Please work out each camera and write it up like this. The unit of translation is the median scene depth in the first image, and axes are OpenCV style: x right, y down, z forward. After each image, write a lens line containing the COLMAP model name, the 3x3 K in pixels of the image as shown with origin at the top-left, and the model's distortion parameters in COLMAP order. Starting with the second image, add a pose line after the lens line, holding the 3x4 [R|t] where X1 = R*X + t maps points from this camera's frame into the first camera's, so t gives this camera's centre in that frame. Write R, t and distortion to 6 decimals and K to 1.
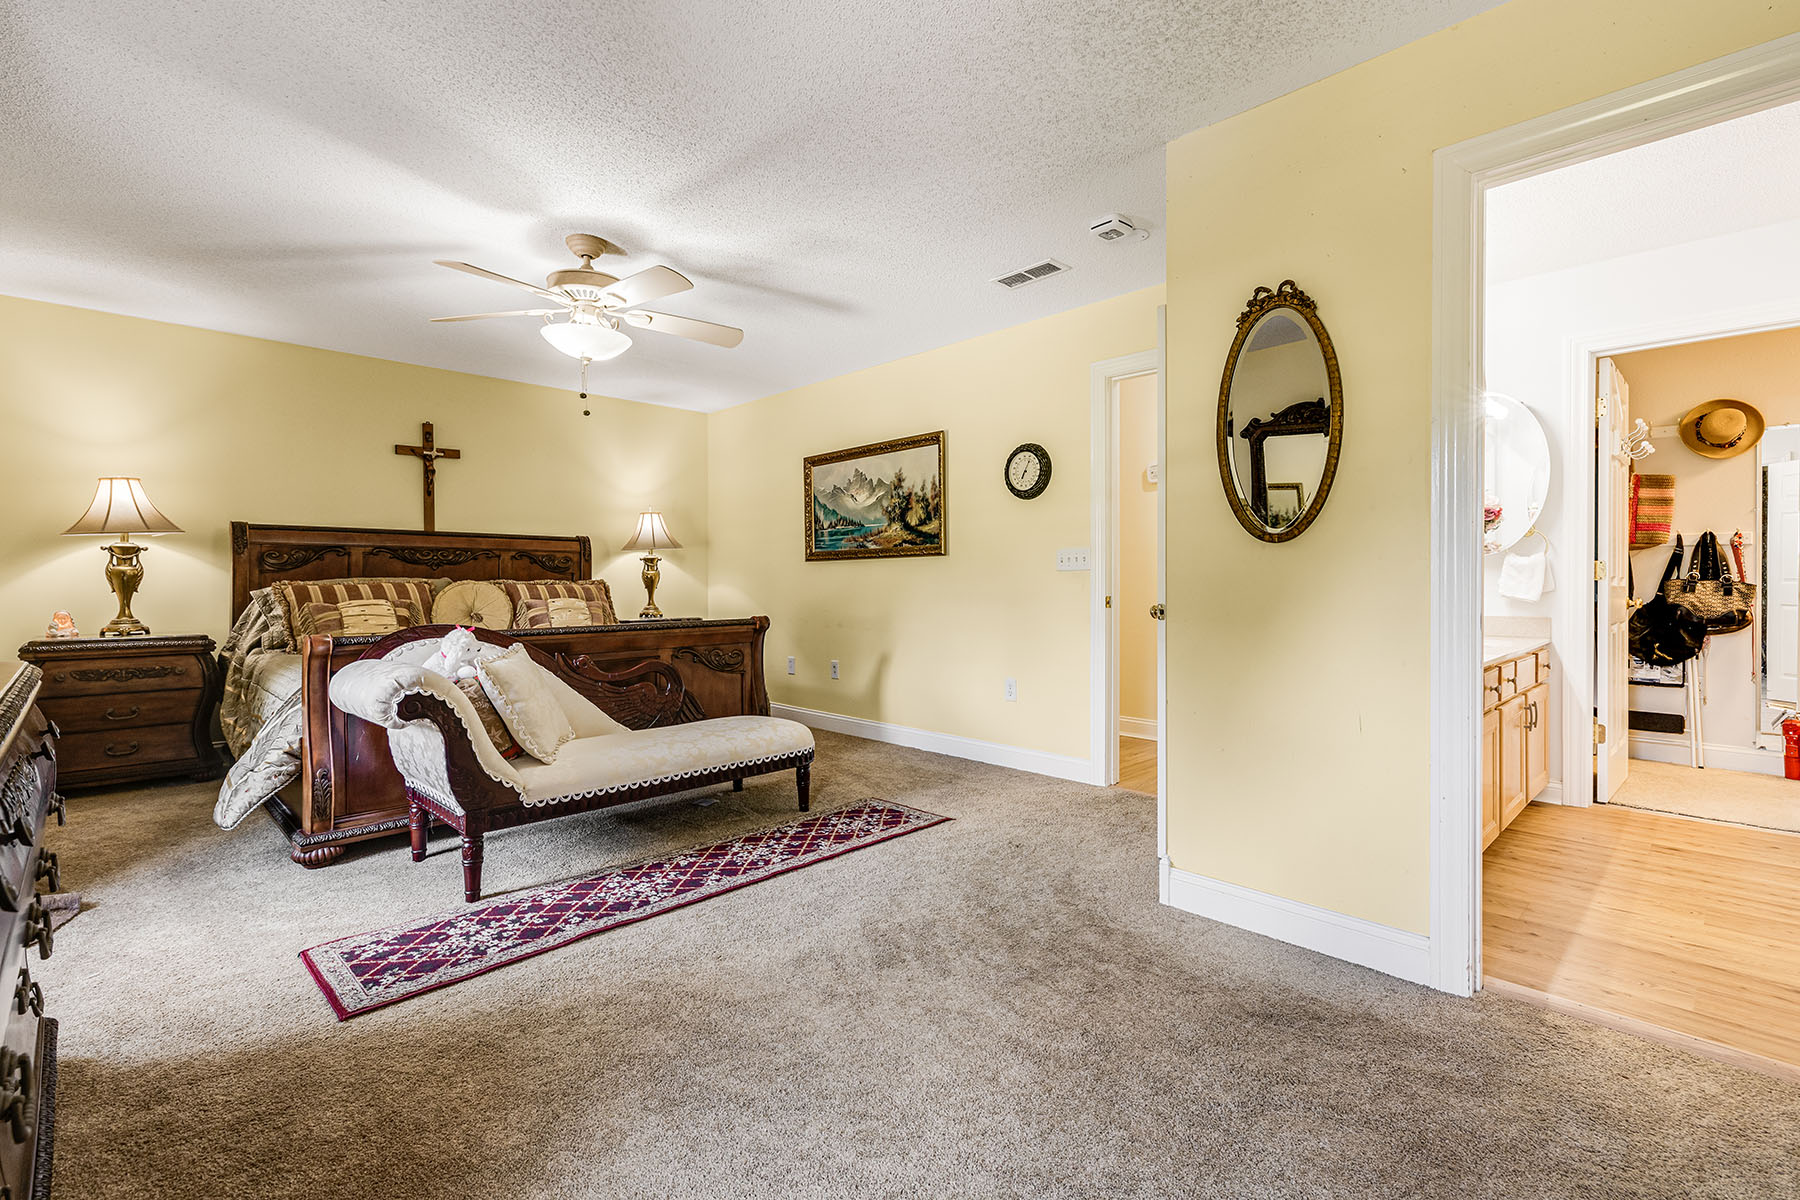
lens RADIAL K [[786.0, 0, 906.6], [0, 786.0, 588.9], [0, 0, 1]] dist [0.003721, 0.000123]
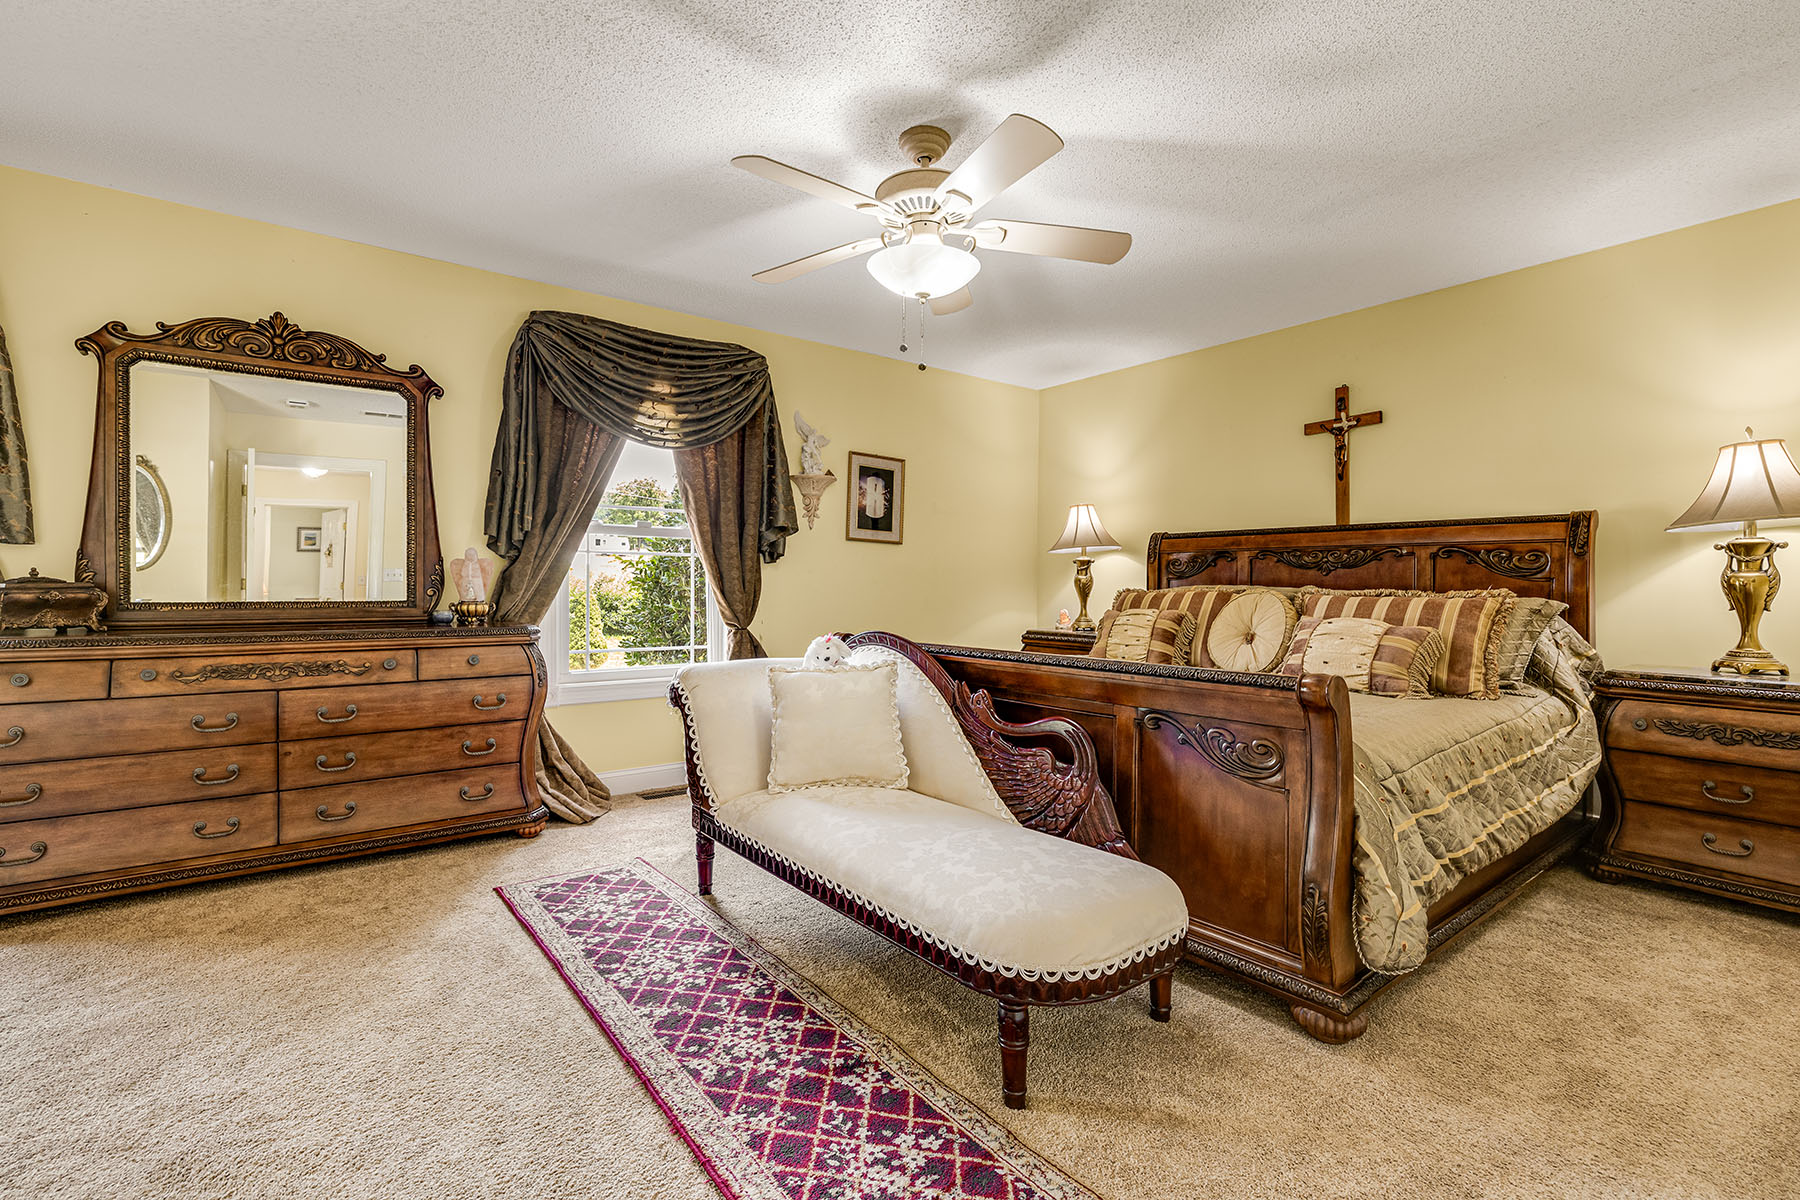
lens RADIAL K [[786.0, 0, 906.3], [0, 786.0, 598.9], [0, 0, 1]] dist [0.003721, 0.000123]
pose [[-0.121654, 0.021404, -0.992342, 0.384047], [-0.014924, 0.999615, 0.023390, -0.021964], [0.992460, 0.017655, -0.121287, 1.178503]]
